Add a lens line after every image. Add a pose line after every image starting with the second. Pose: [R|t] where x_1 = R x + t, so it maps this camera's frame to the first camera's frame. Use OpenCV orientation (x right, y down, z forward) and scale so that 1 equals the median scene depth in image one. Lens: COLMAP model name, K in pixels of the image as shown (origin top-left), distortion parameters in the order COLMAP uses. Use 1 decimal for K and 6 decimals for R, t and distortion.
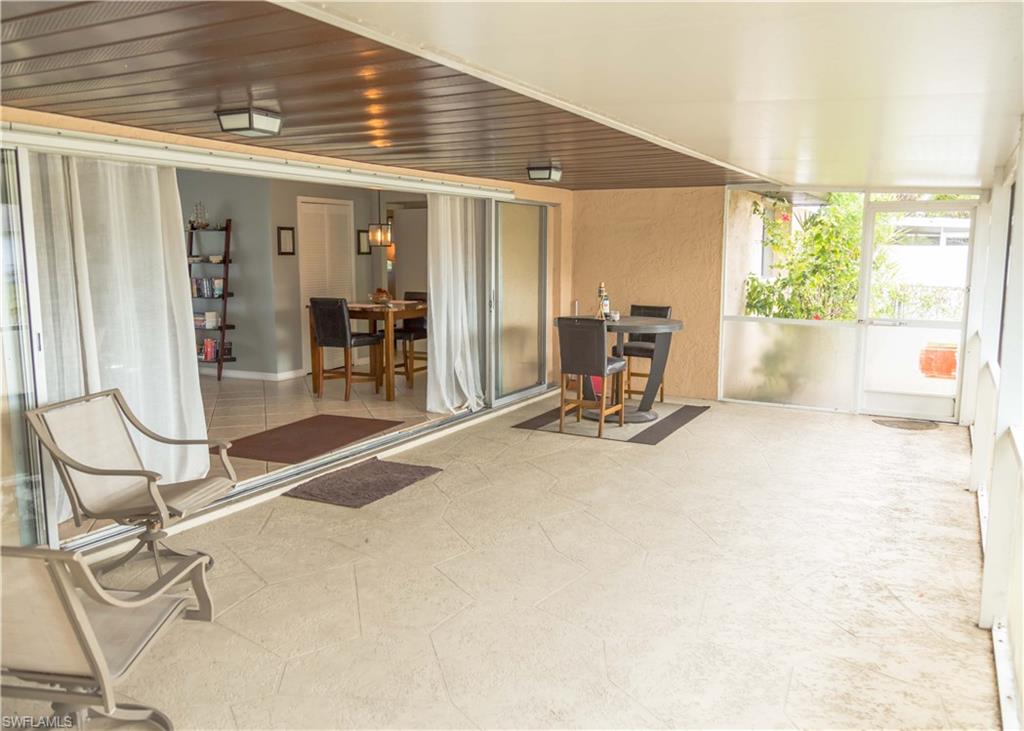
lens RADIAL K [[802.1, 0, 512.0], [0, 802.1, 365.5], [0, 0, 1]] dist [0.002899, 0.000242]
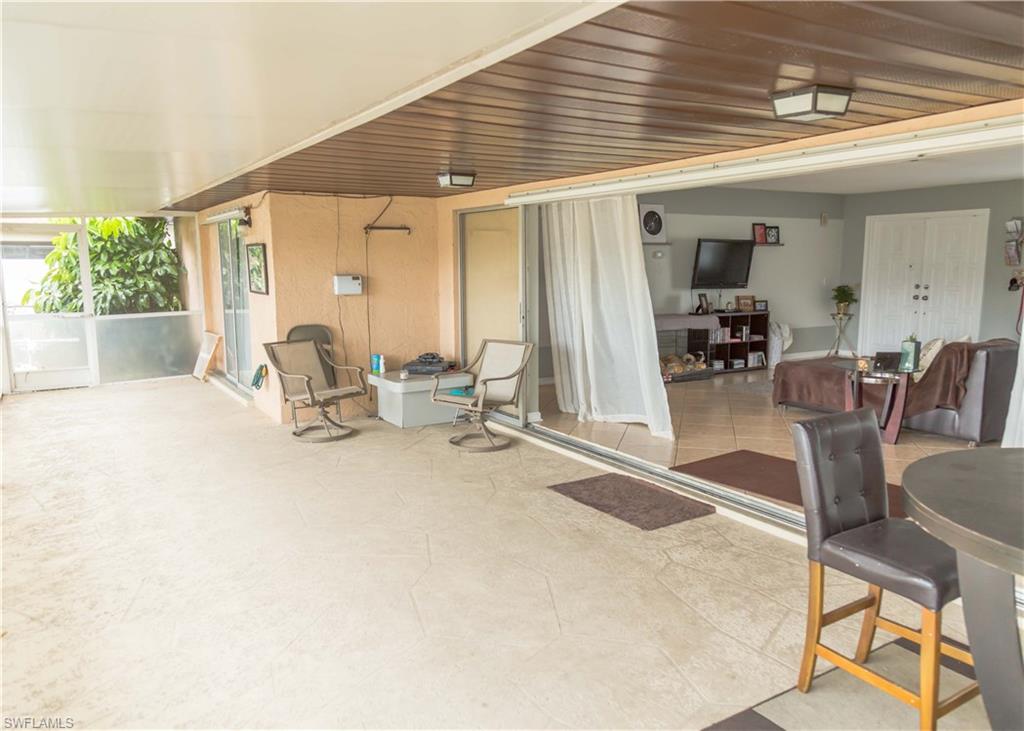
lens RADIAL K [[750.9, 0, 512.0], [0, 750.9, 365.5], [0, 0, 1]] dist [0.032129, -0.000969]
pose [[-0.502400, 0.121105, -0.856112, 0.696067], [-0.121448, 0.970442, 0.208548, -0.196670], [0.856063, 0.208748, -0.472842, 1.383070]]
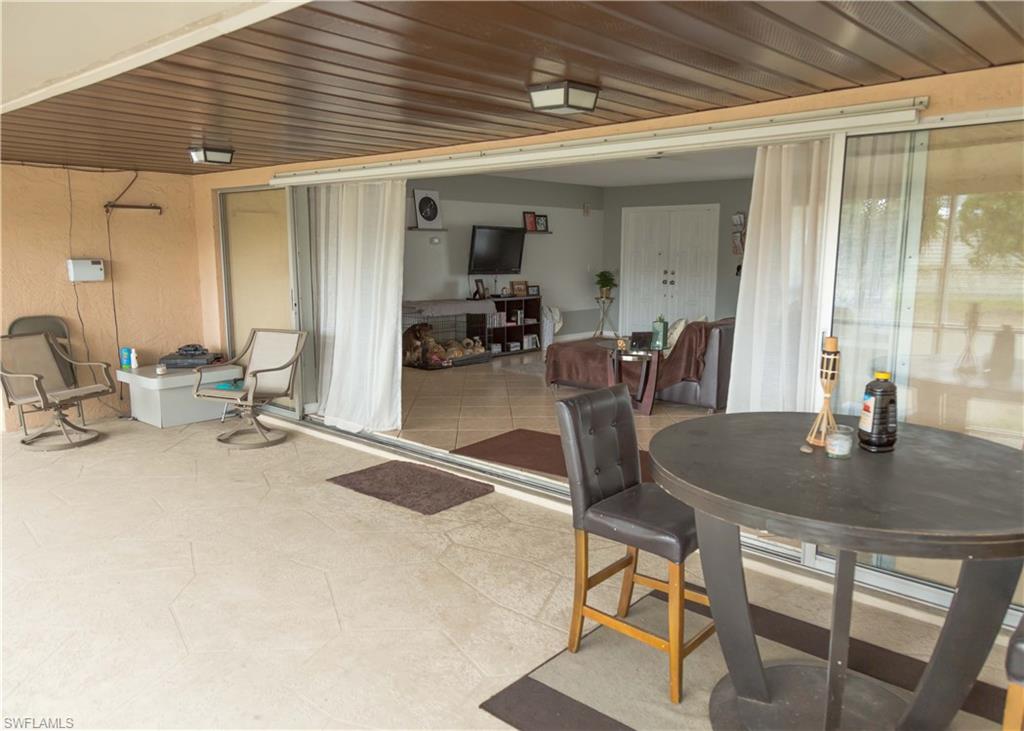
lens RADIAL K [[750.9, 0, 512.0], [0, 750.9, 365.5], [0, 0, 1]] dist [0.032129, -0.000969]
pose [[-0.237548, 0.150910, -0.959582, 0.686532], [-0.144668, 0.971345, 0.188573, -0.197246], [0.960543, 0.183616, -0.208909, 1.389253]]
